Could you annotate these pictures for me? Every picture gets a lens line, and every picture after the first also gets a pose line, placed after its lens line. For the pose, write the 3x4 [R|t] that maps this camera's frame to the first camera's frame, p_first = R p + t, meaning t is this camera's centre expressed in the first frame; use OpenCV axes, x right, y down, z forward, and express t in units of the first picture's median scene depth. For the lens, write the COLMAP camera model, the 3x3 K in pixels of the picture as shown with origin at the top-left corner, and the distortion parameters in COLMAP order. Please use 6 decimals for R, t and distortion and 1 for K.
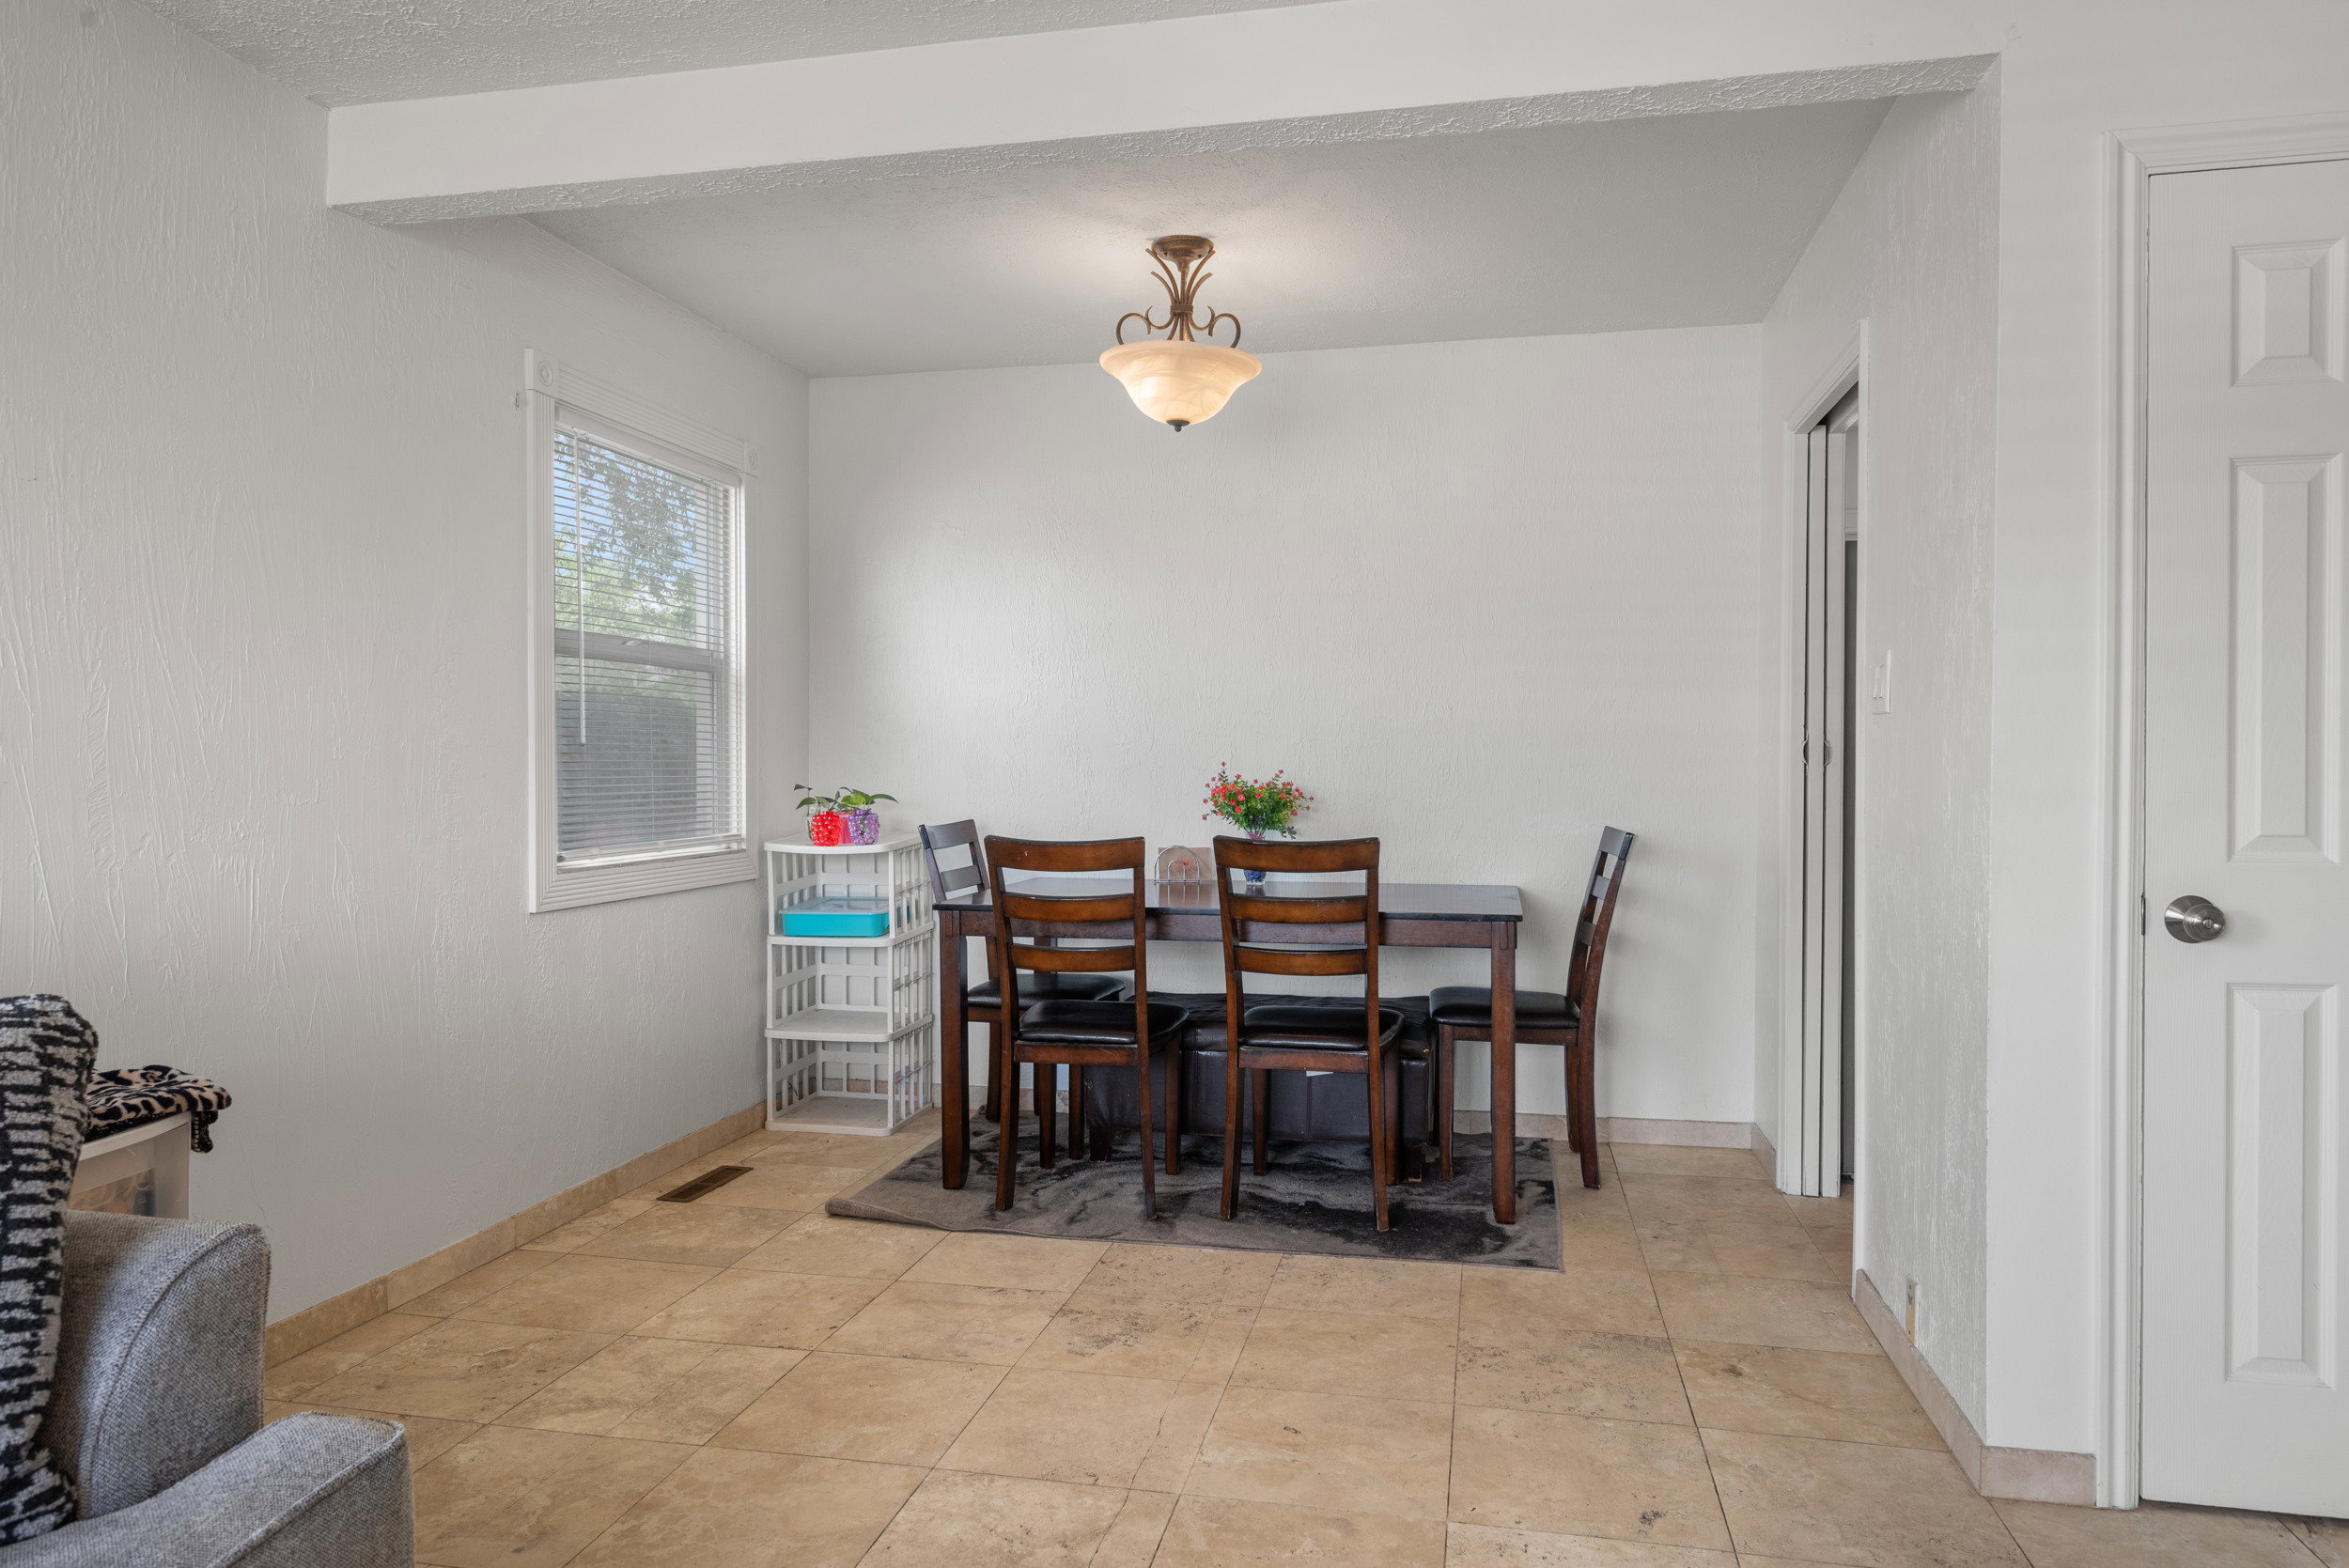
lens RADIAL K [[1440.3, 0, 1176.2], [0, 1440.3, 783.8], [0, 0, 1]] dist [0.007770, -0.000069]
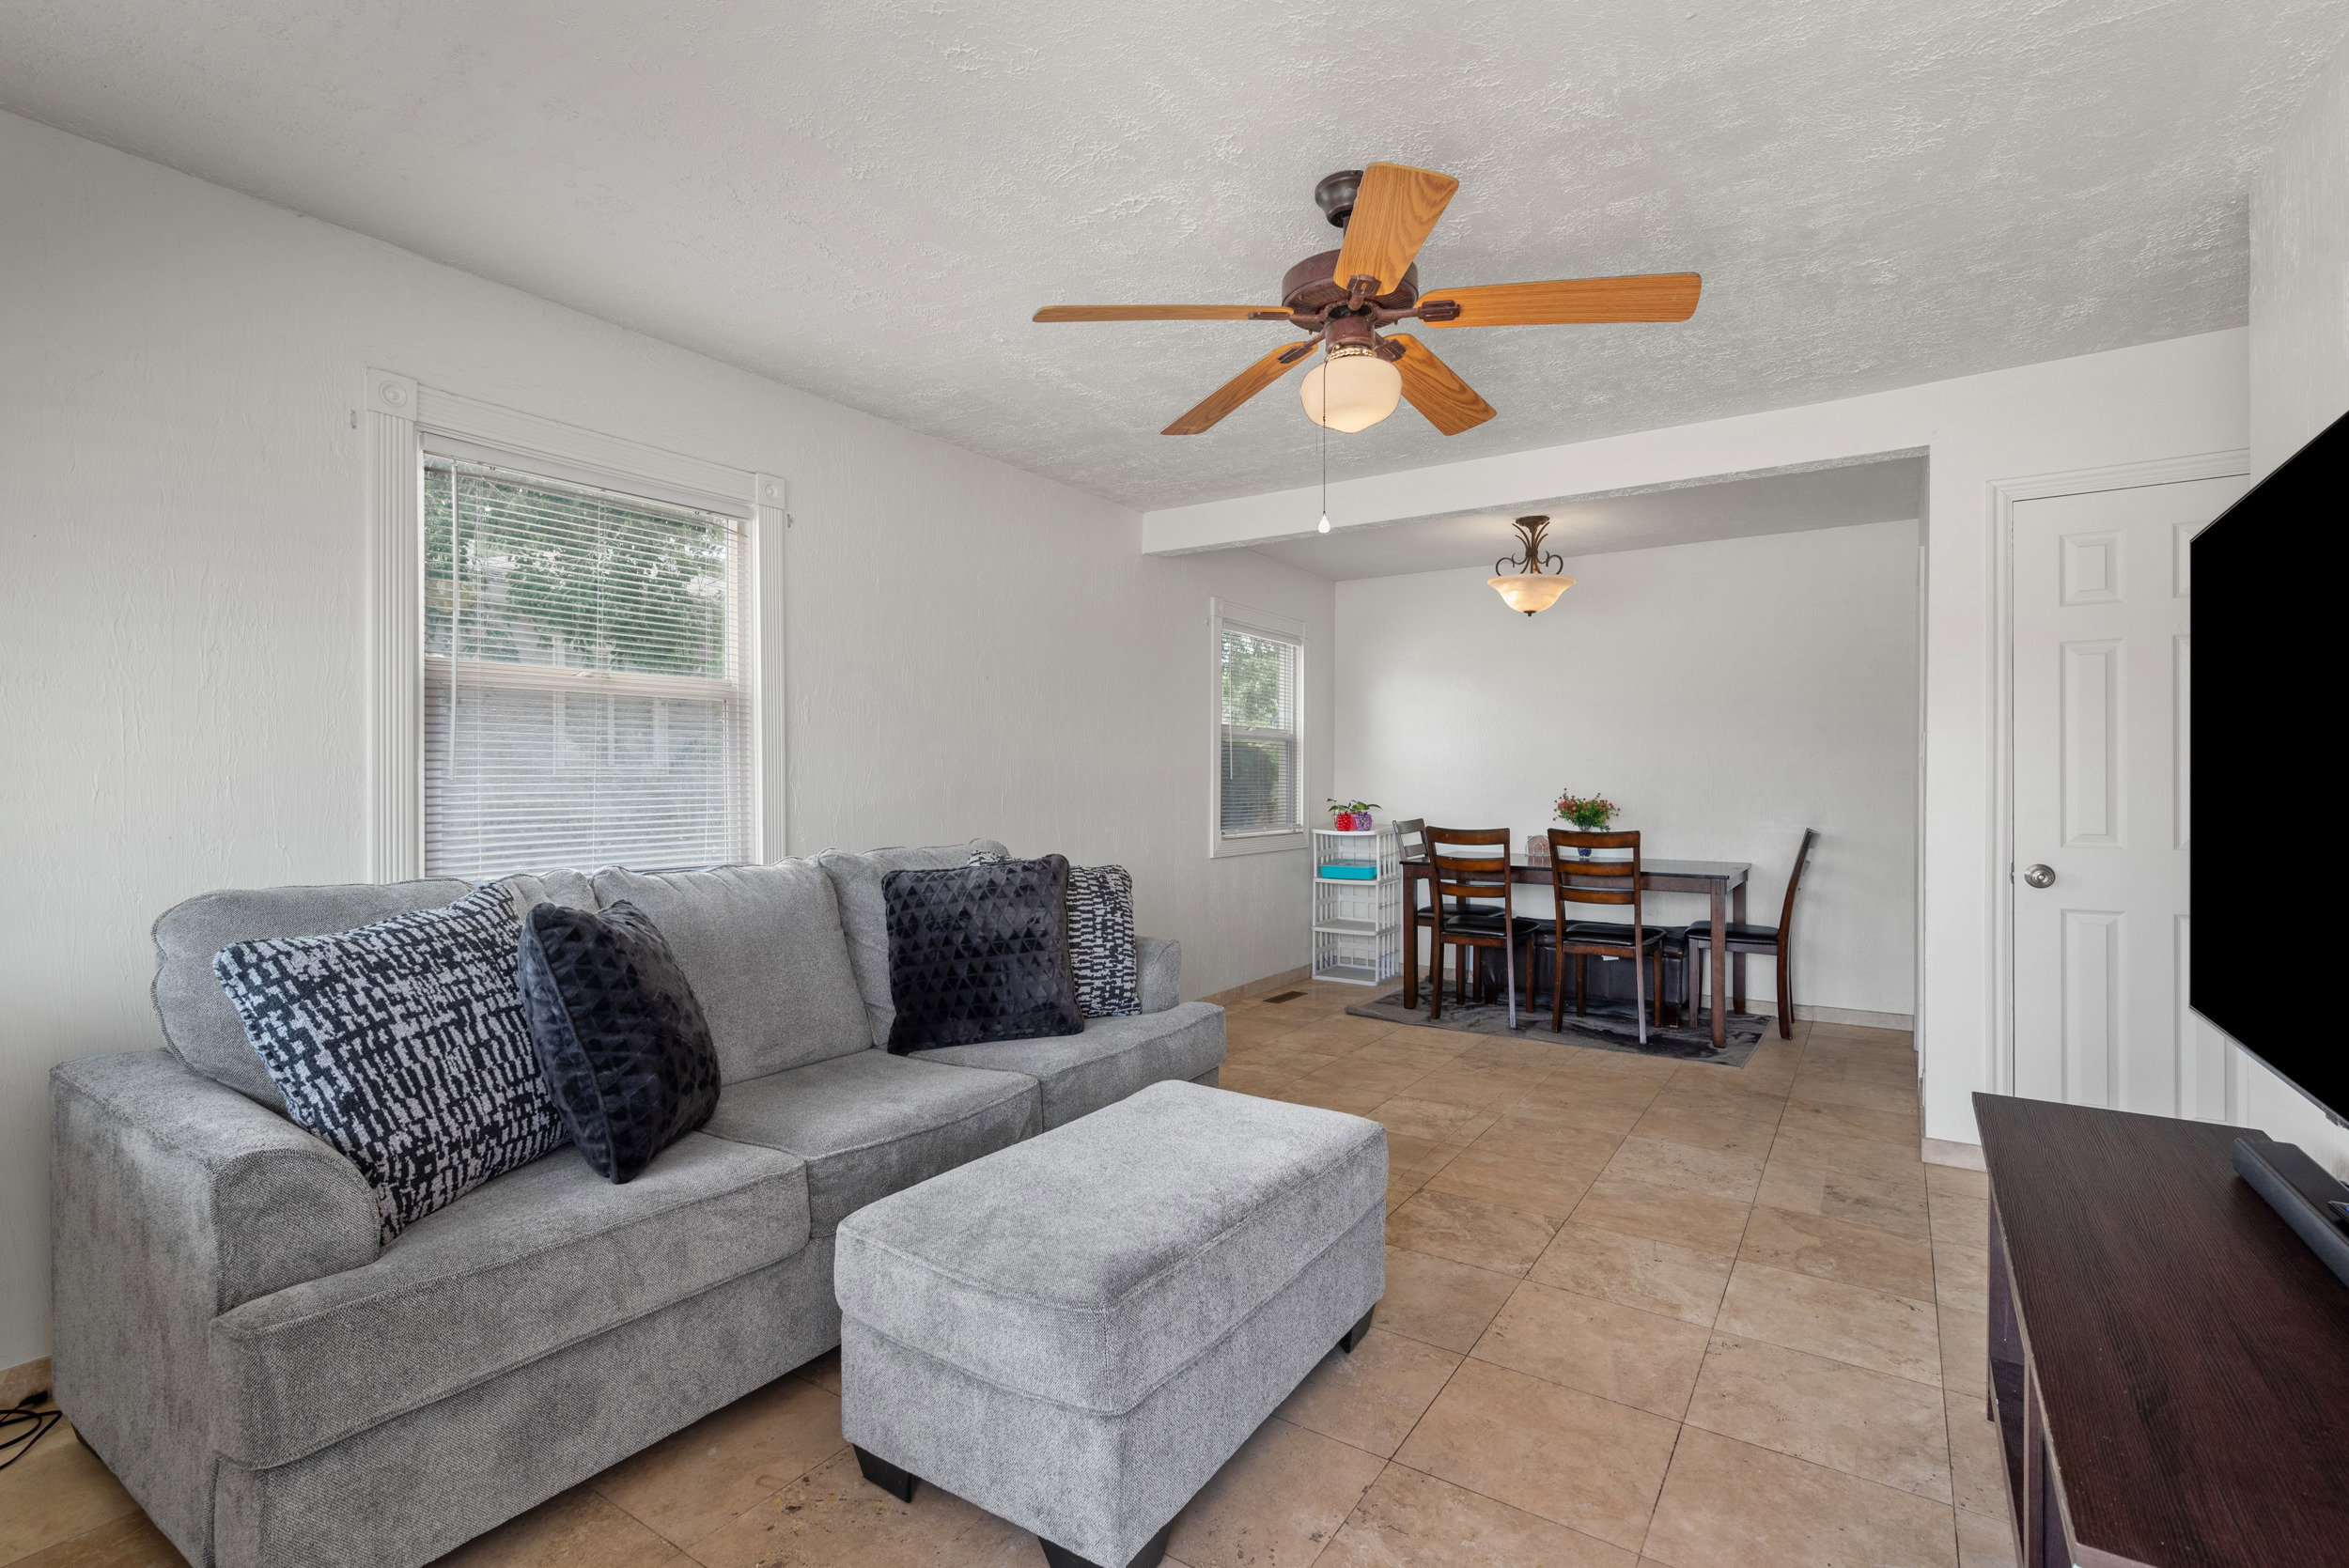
lens RADIAL K [[1088.8, 0, 1176.5], [0, 1088.8, 785.2], [0, 0, 1]] dist [-0.000861, -0.000063]
pose [[0.930369, 0.004632, -0.366594, 0.091365], [-0.007602, 0.999949, -0.006659, -0.006992], [0.366545, 0.008983, 0.930357, -0.489018]]
